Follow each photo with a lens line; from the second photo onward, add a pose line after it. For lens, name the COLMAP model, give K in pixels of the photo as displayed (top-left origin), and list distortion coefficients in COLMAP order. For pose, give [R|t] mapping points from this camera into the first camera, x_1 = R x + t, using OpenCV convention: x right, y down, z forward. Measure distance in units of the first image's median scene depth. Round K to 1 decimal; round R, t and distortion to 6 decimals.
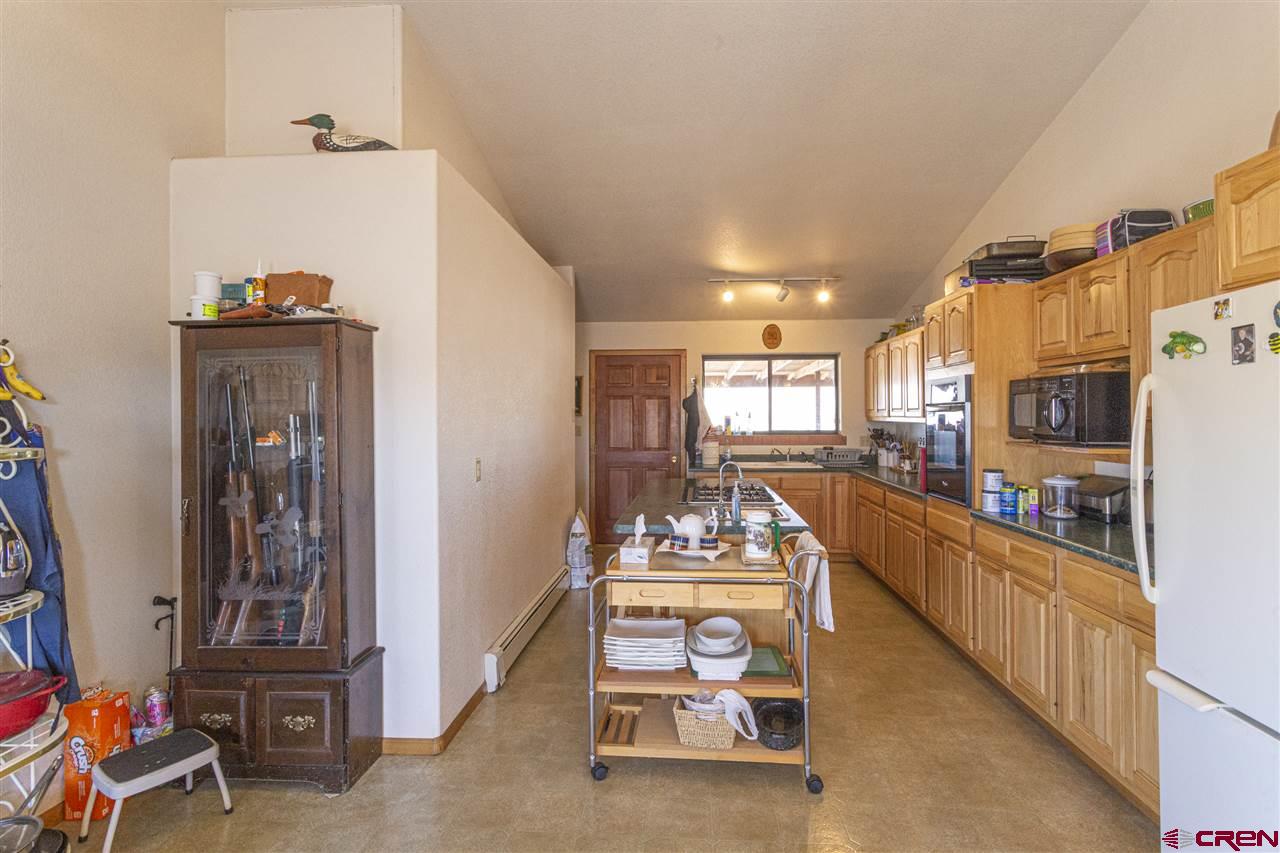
lens RADIAL K [[610.5, 0, 643.8], [0, 610.5, 407.9], [0, 0, 1]] dist [0.000901, 0.000368]
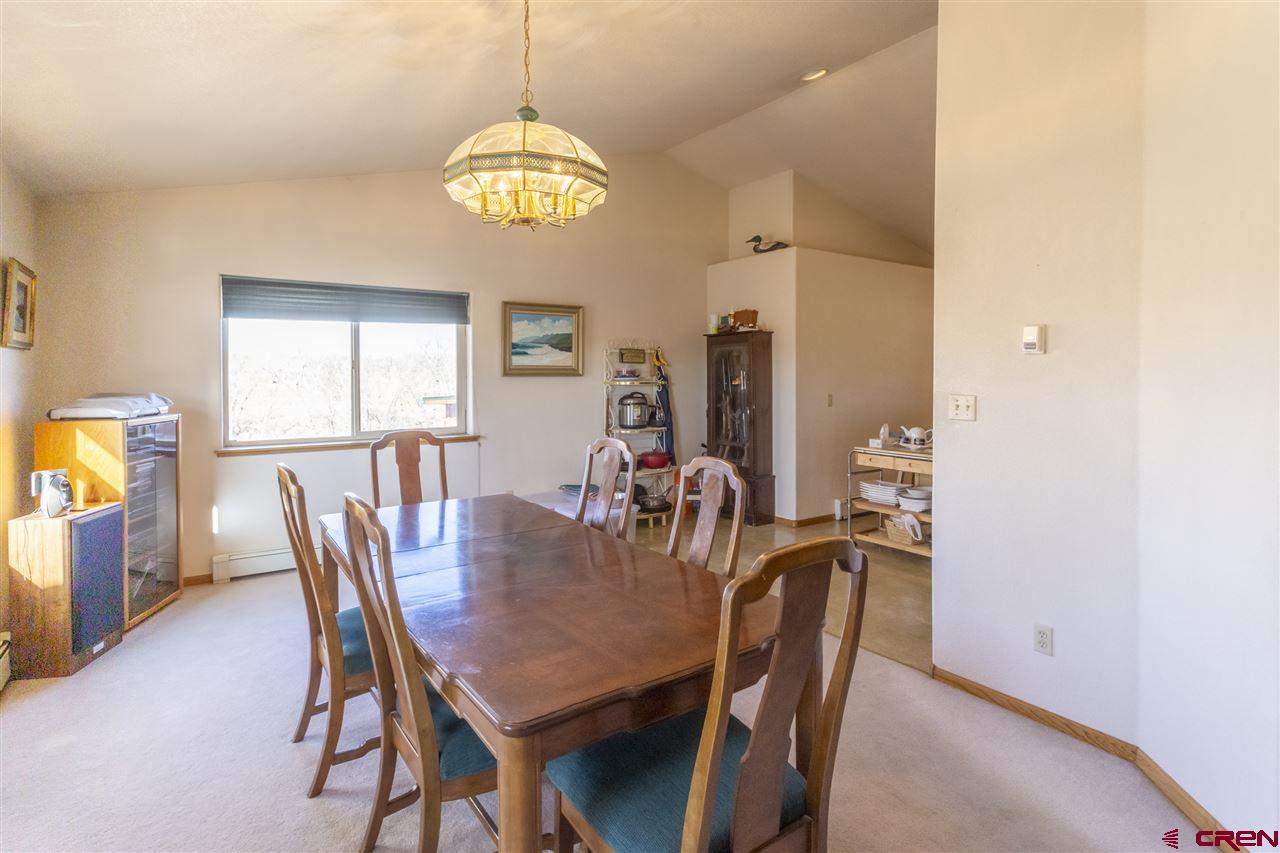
lens RADIAL K [[640.1, 0, 639.7], [0, 640.1, 417.1], [0, 0, 1]] dist [0.000409, 0.000323]
pose [[0.635584, 0.057737, -0.769870, 1.091631], [0.004225, 0.996925, 0.078253, -0.006270], [0.772020, -0.052989, 0.633385, -0.888831]]
